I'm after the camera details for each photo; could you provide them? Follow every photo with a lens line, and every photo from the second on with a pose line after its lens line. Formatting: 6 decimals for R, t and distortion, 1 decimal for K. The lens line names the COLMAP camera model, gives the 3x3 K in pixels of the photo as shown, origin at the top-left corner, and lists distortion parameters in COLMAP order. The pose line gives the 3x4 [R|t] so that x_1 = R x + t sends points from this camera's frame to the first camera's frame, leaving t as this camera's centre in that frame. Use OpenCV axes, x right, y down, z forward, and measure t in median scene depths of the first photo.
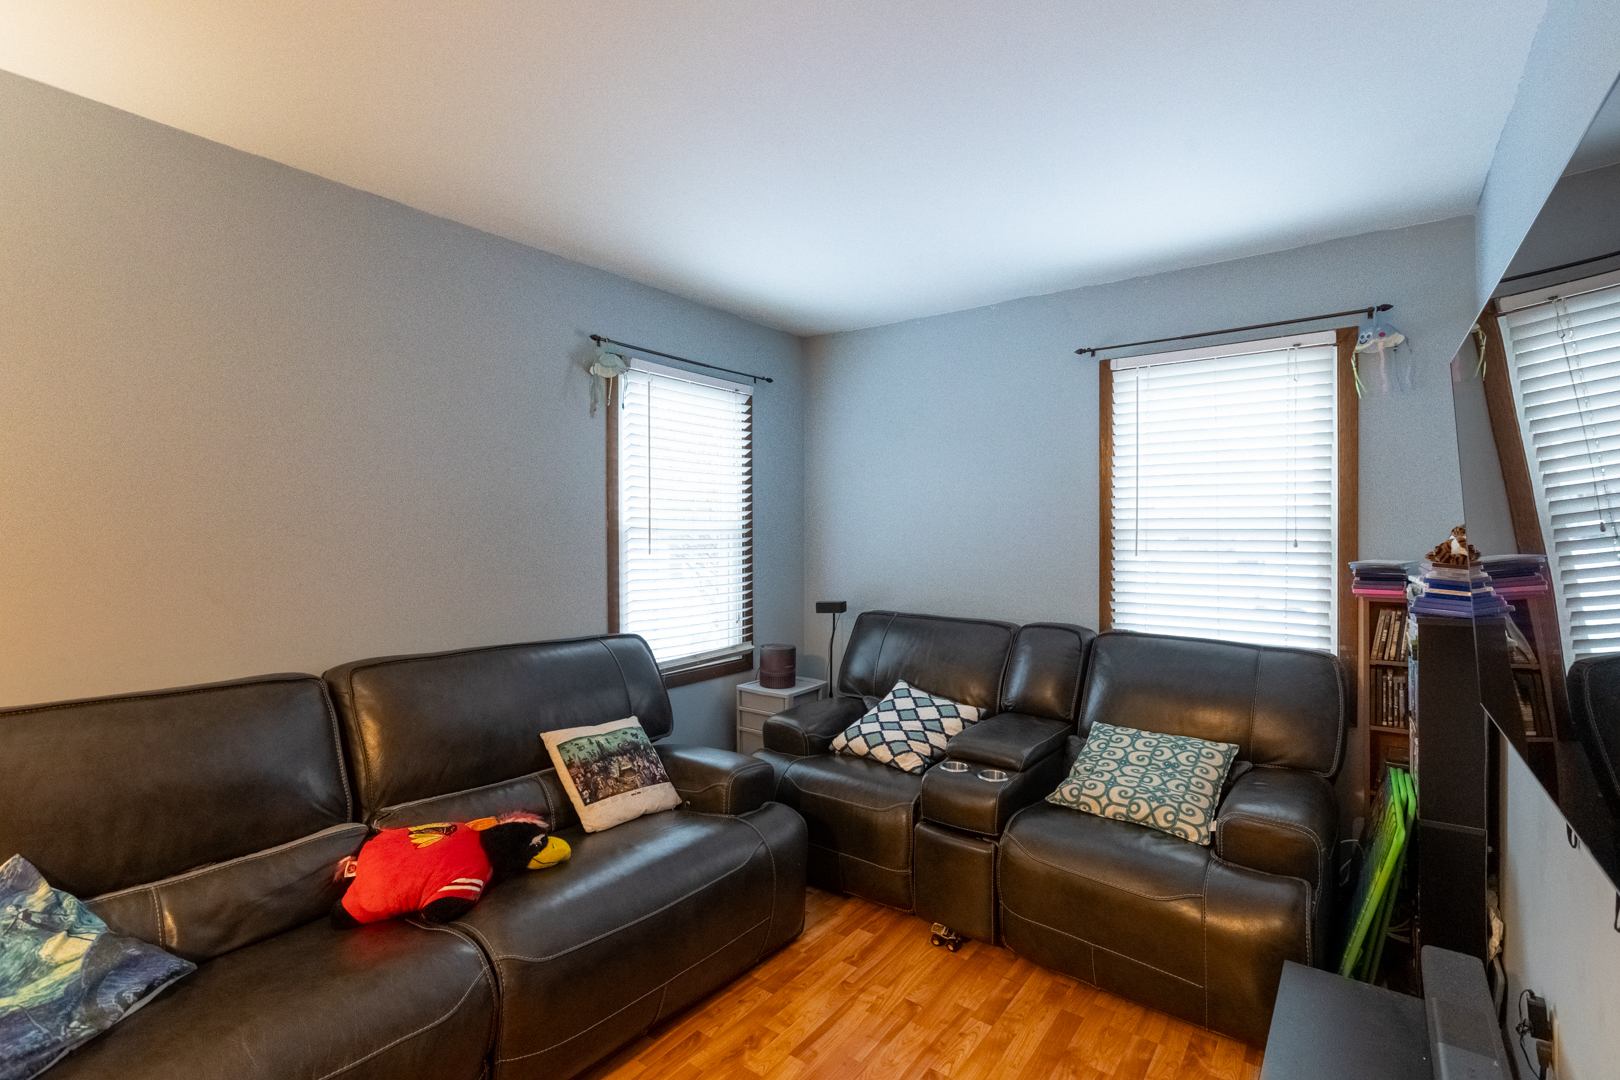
lens RADIAL K [[739.4, 0, 820.4], [0, 739.4, 538.6], [0, 0, 1]] dist [0.002069, -0.002614]
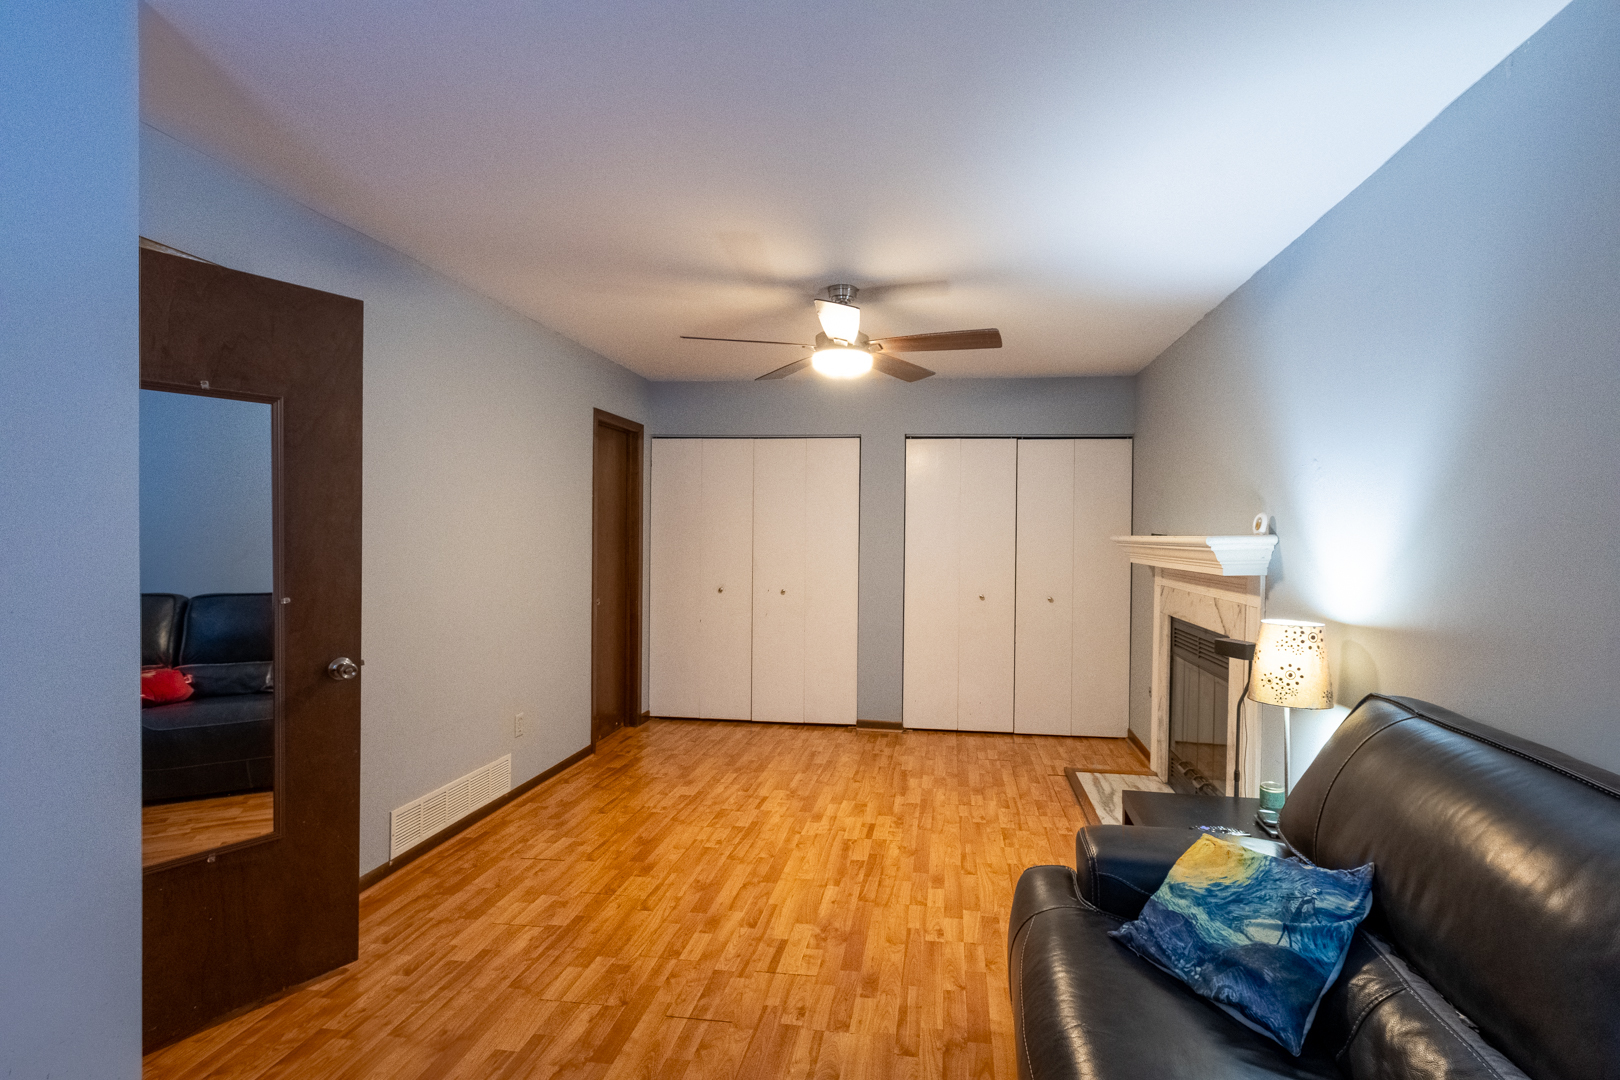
lens RADIAL K [[739.4, 0, 860.7], [0, 739.4, 543.2], [0, 0, 1]] dist [0.002069, -0.002614]
pose [[-0.867738, -0.002403, -0.497017, 0.002507], [-0.018019, 0.999483, 0.026627, -0.008678], [0.496696, 0.032061, -0.867332, 0.839312]]
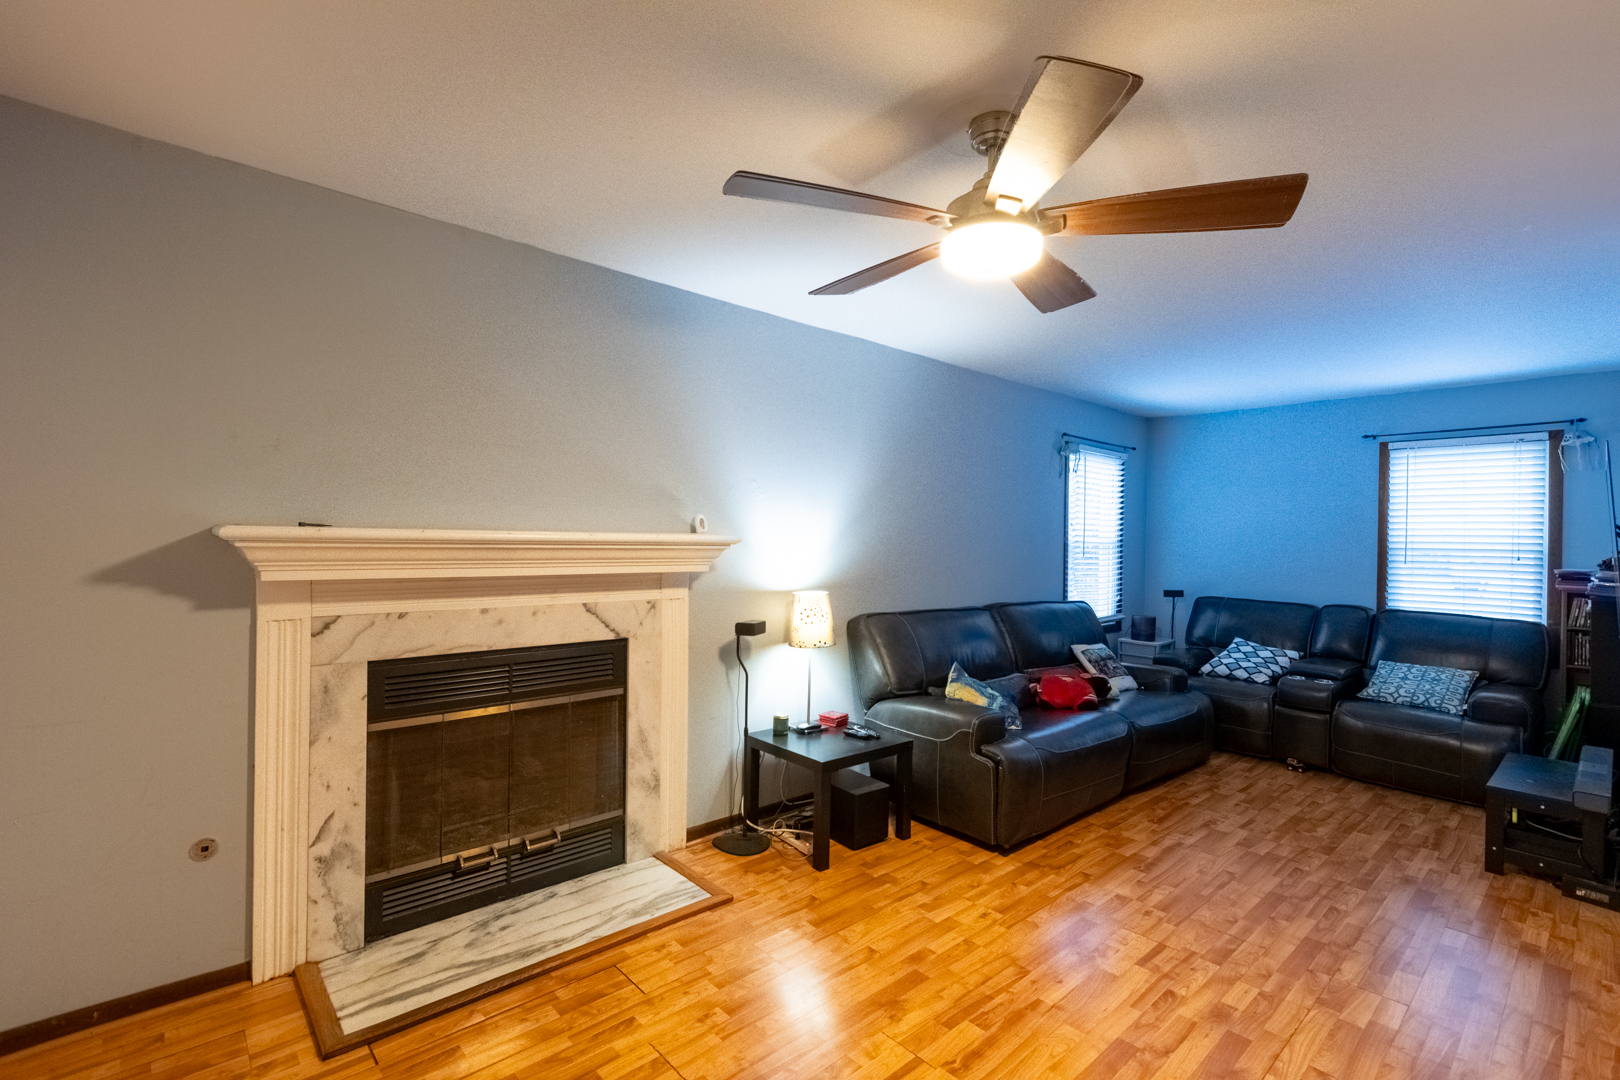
lens RADIAL K [[739.4, 0, 817.4], [0, 739.4, 538.0], [0, 0, 1]] dist [0.002069, -0.002614]
pose [[0.980423, 0.019245, -0.195958, -0.592615], [-0.021696, 0.999711, -0.010368, 0.011902], [0.195701, 0.014416, 0.980558, -0.960866]]
